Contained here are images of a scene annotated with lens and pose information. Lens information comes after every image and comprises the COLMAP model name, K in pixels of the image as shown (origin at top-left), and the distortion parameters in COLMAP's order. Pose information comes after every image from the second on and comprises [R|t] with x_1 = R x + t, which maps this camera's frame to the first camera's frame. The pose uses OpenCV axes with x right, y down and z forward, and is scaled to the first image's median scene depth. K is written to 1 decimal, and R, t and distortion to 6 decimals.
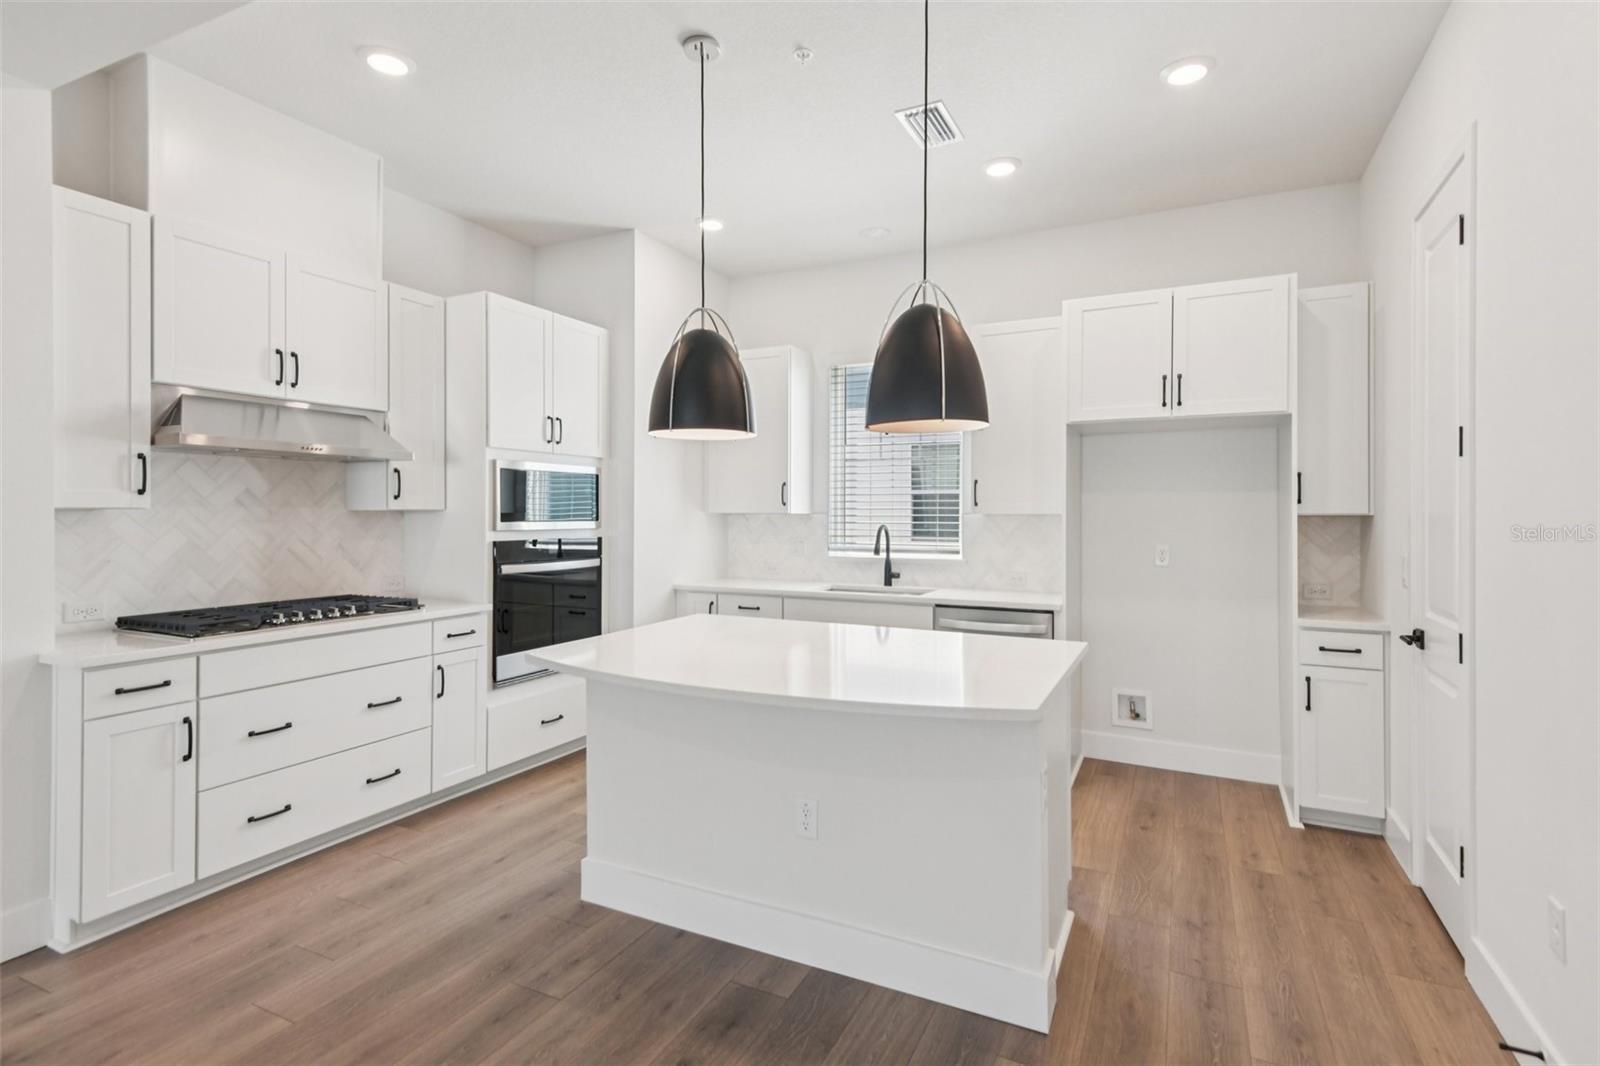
lens RADIAL K [[787.4, 0, 806.5], [0, 787.4, 511.1], [0, 0, 1]] dist [0.025358, -0.007191]
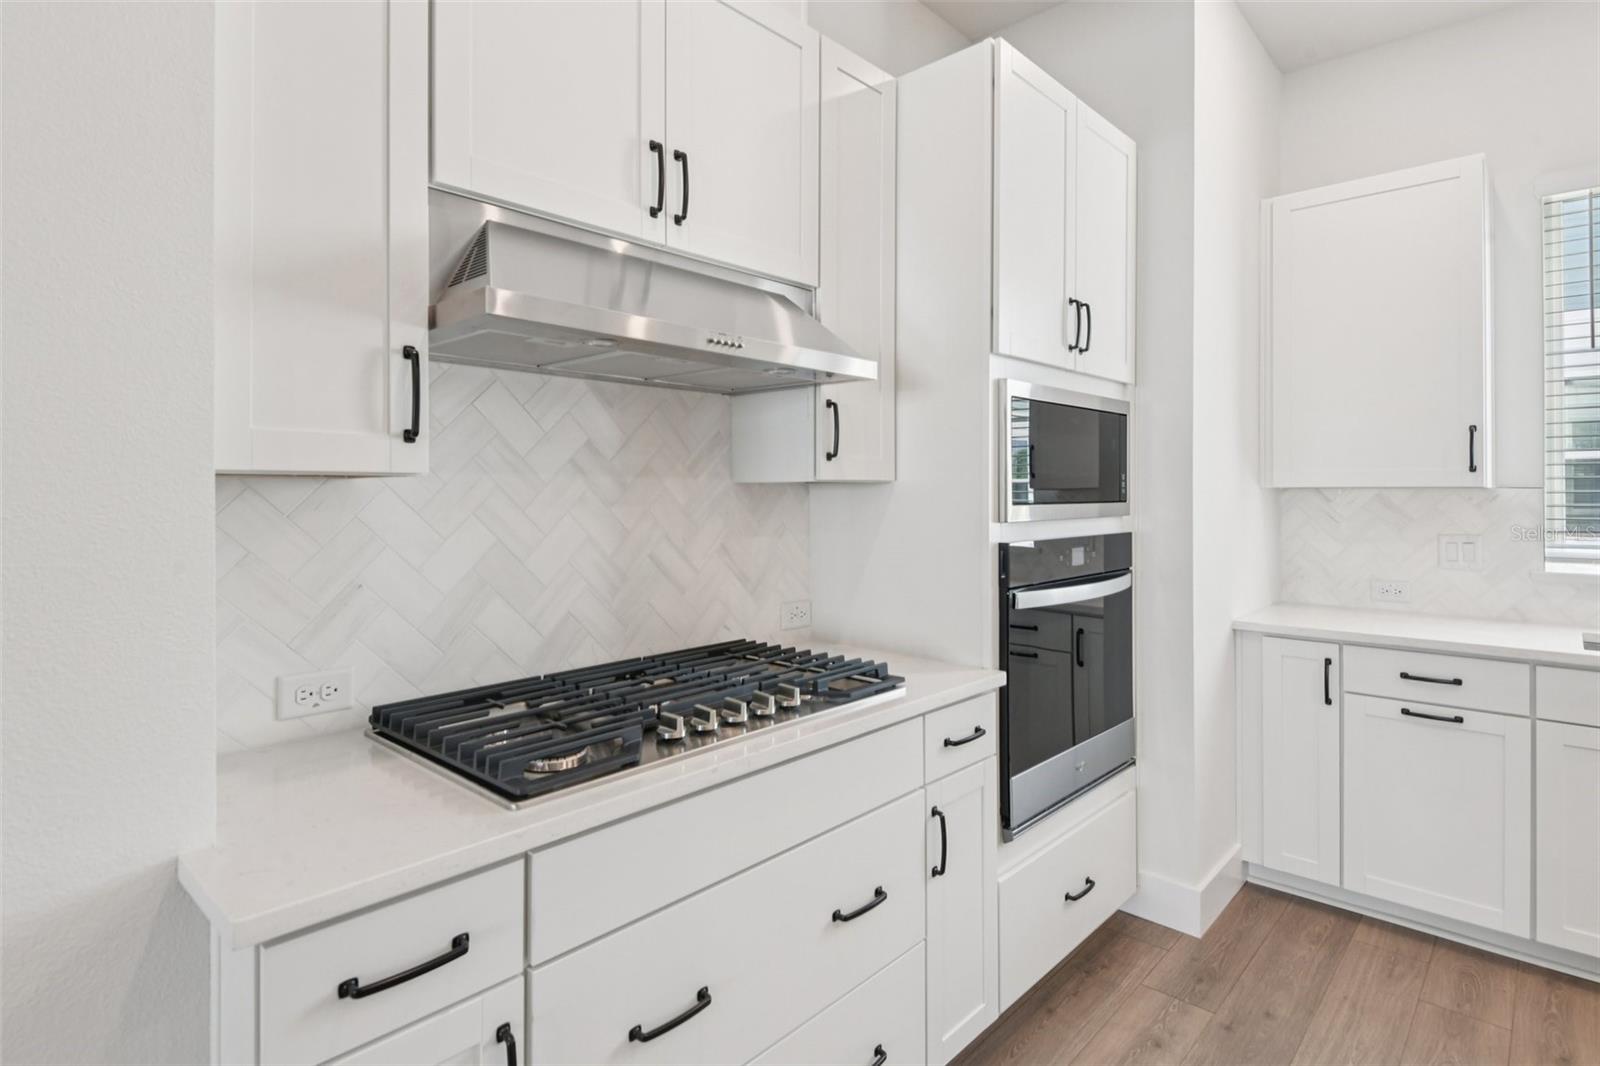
lens RADIAL K [[843.1, 0, 801.9], [0, 843.1, 484.4], [0, 0, 1]] dist [0.018115, -0.008206]
pose [[0.958125, -0.003721, -0.286327, -0.432268], [0.002121, 0.999980, -0.005900, 0.004590], [0.286343, 0.005046, 0.958114, 0.538461]]
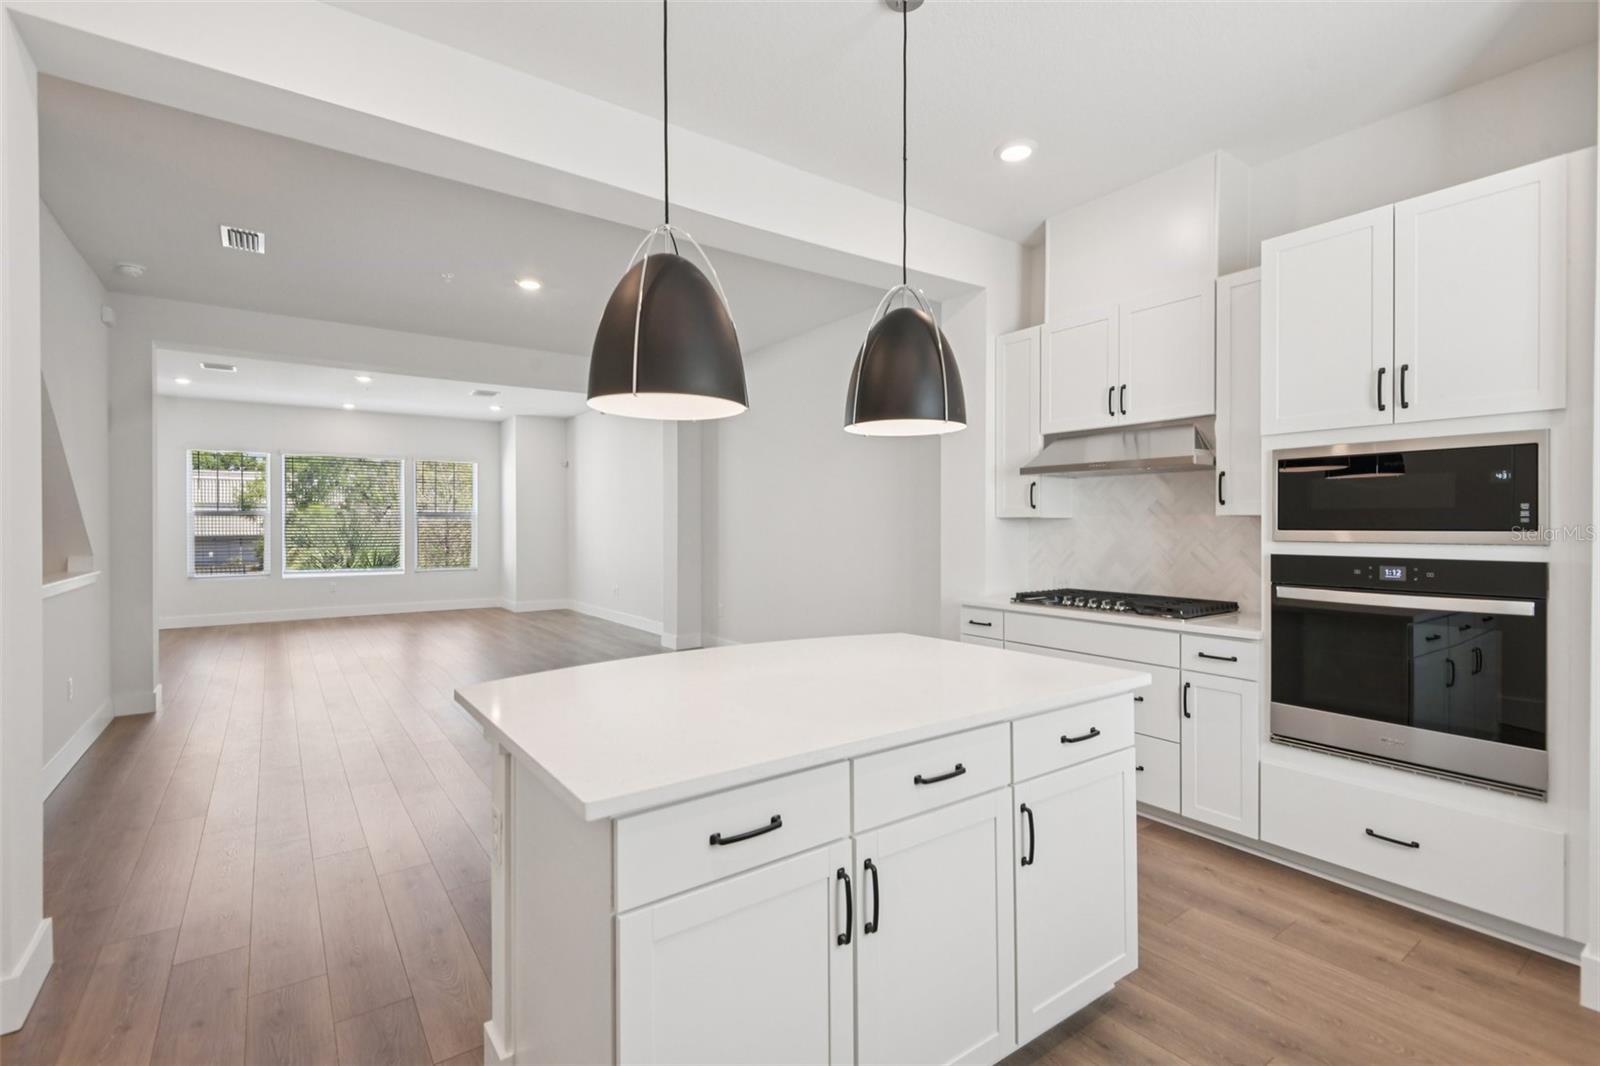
lens RADIAL K [[743.2, 0, 800.3], [0, 743.2, 515.3], [0, 0, 1]] dist [0.013188, -0.006408]
pose [[-0.480843, -0.009795, -0.876752, 0.576482], [0.002313, 0.999920, -0.012439, 0.008779], [0.876804, -0.008009, -0.480782, 1.122229]]
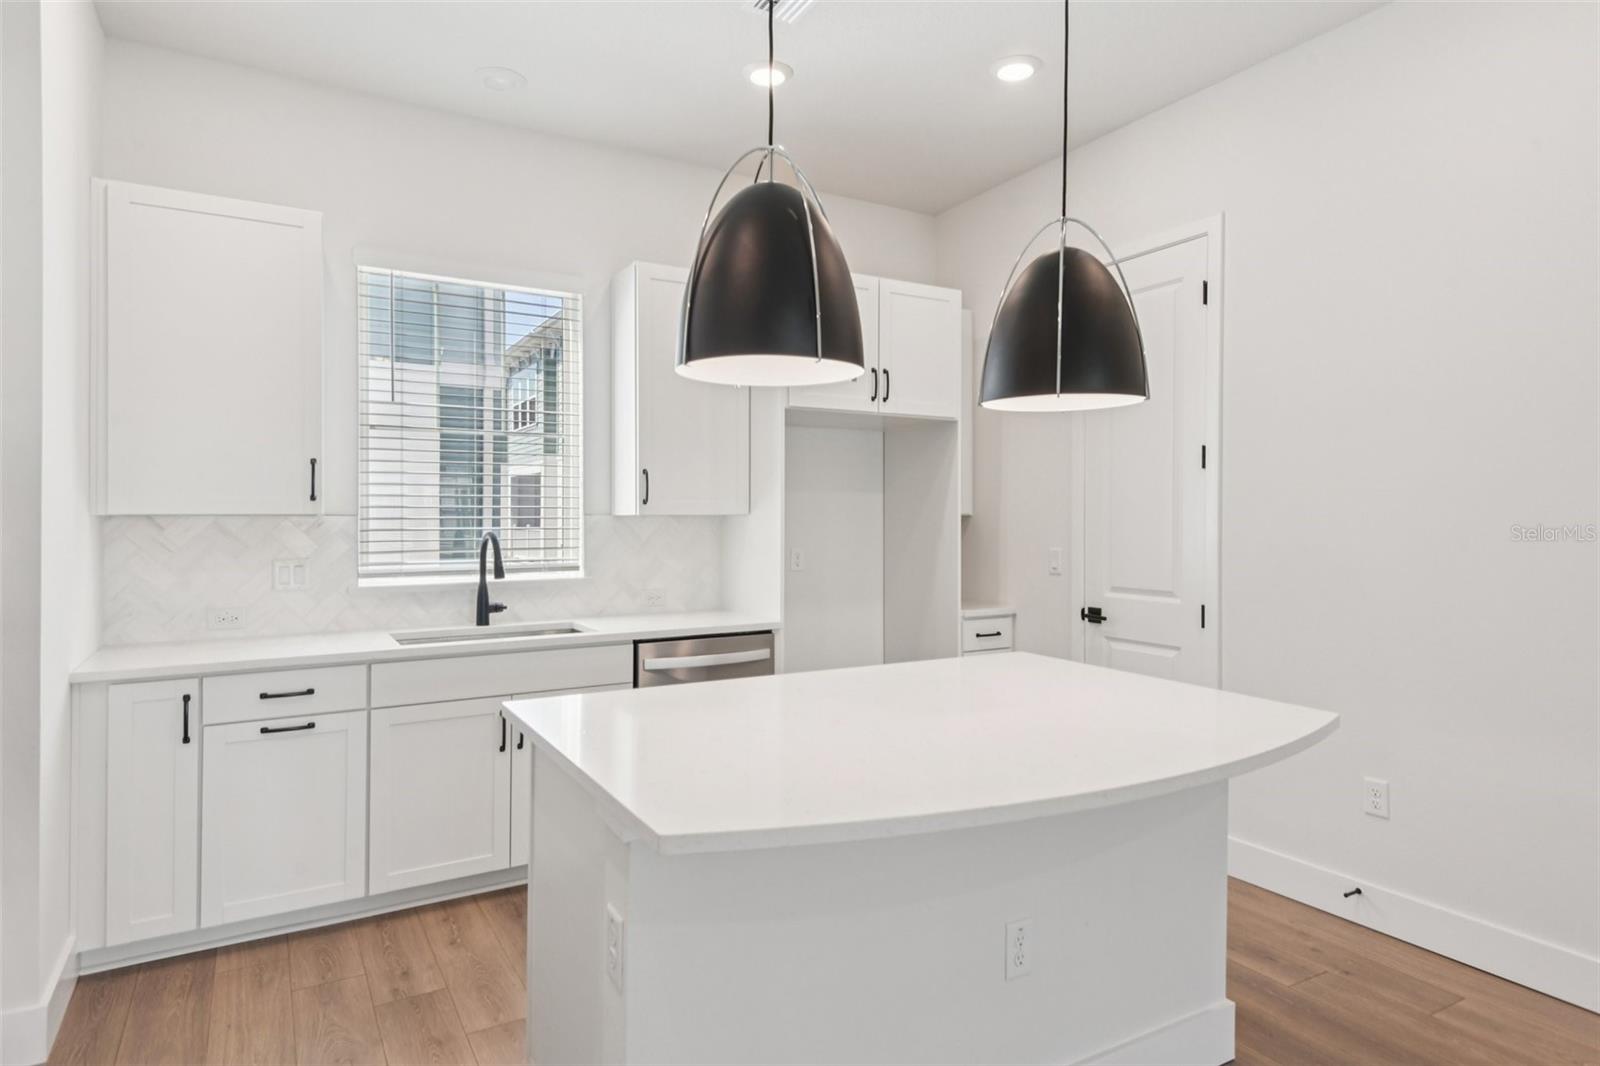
lens RADIAL K [[906.4, 0, 827.2], [0, 906.4, 521.4], [0, 0, 1]] dist [0.022800, -0.006115]
pose [[0.552204, -0.008271, 0.833668, -0.556915], [0.000961, 0.999956, 0.009285, 0.002491], [-0.833708, -0.004326, 0.552188, 0.515627]]
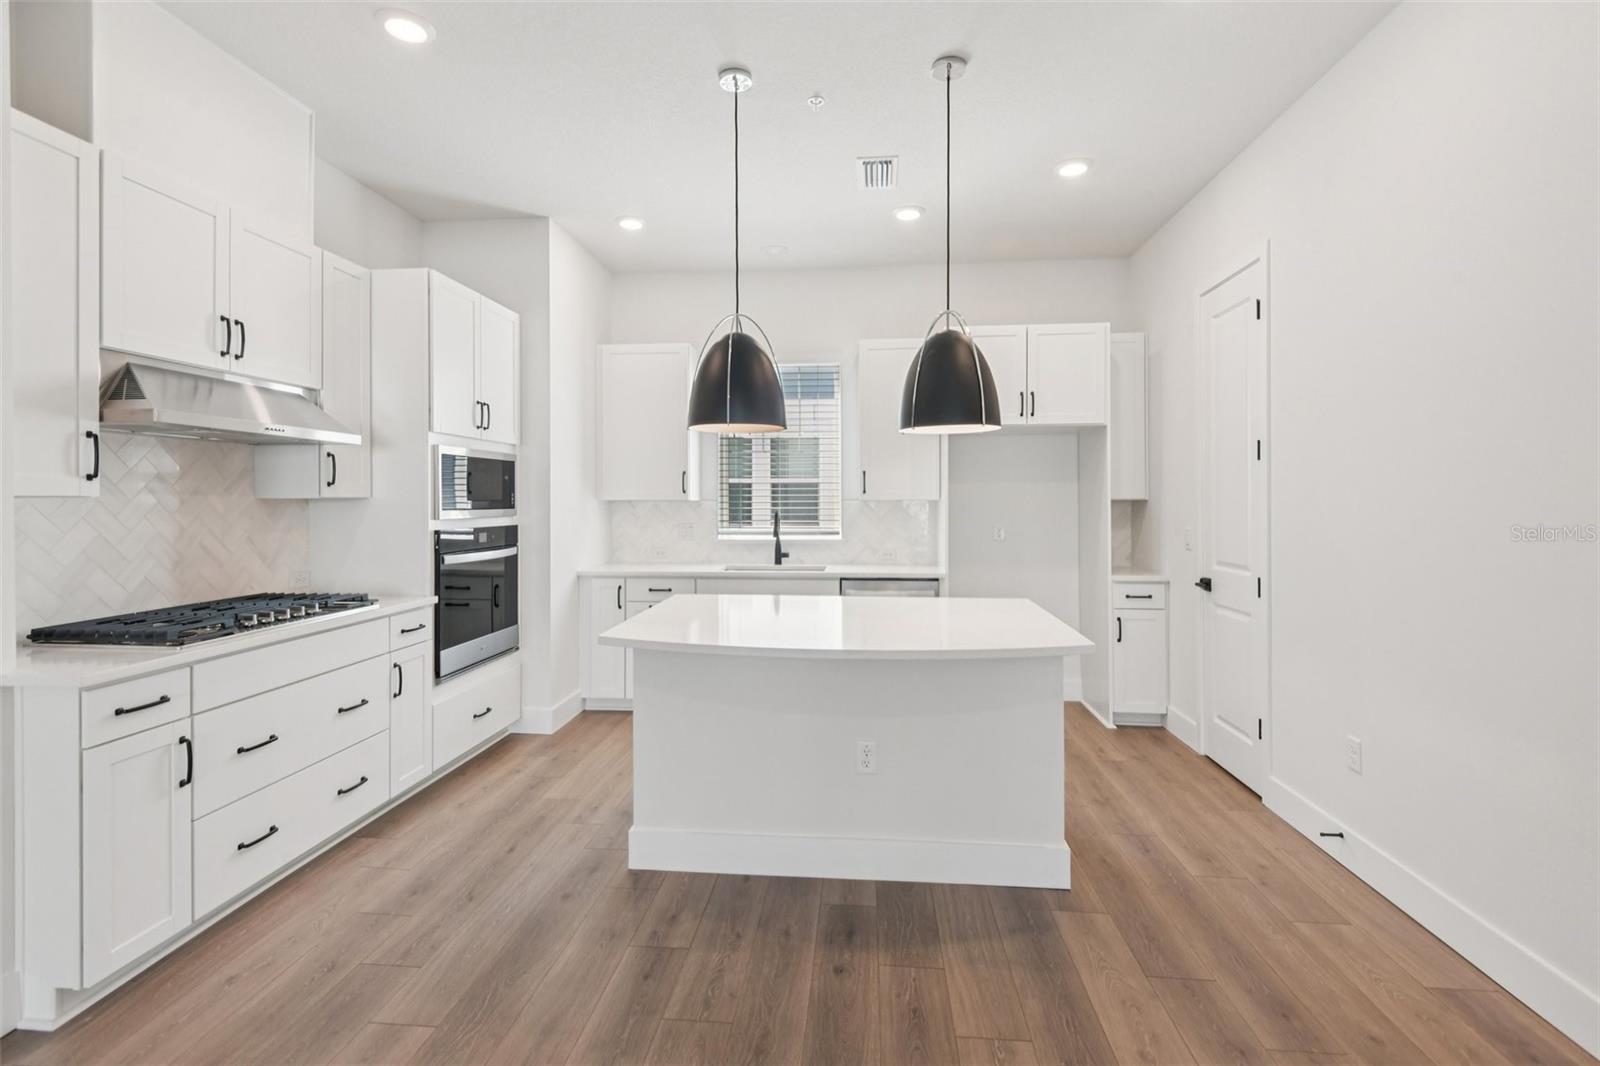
lens RADIAL K [[743.2, 0, 809.7], [0, 743.2, 498.5], [0, 0, 1]] dist [0.013188, -0.006408]
pose [[0.932773, -0.003264, 0.360449, -0.354838], [0.003171, 0.999995, 0.000850, 0.000106], [-0.360450, 0.000350, 0.932779, -0.005514]]
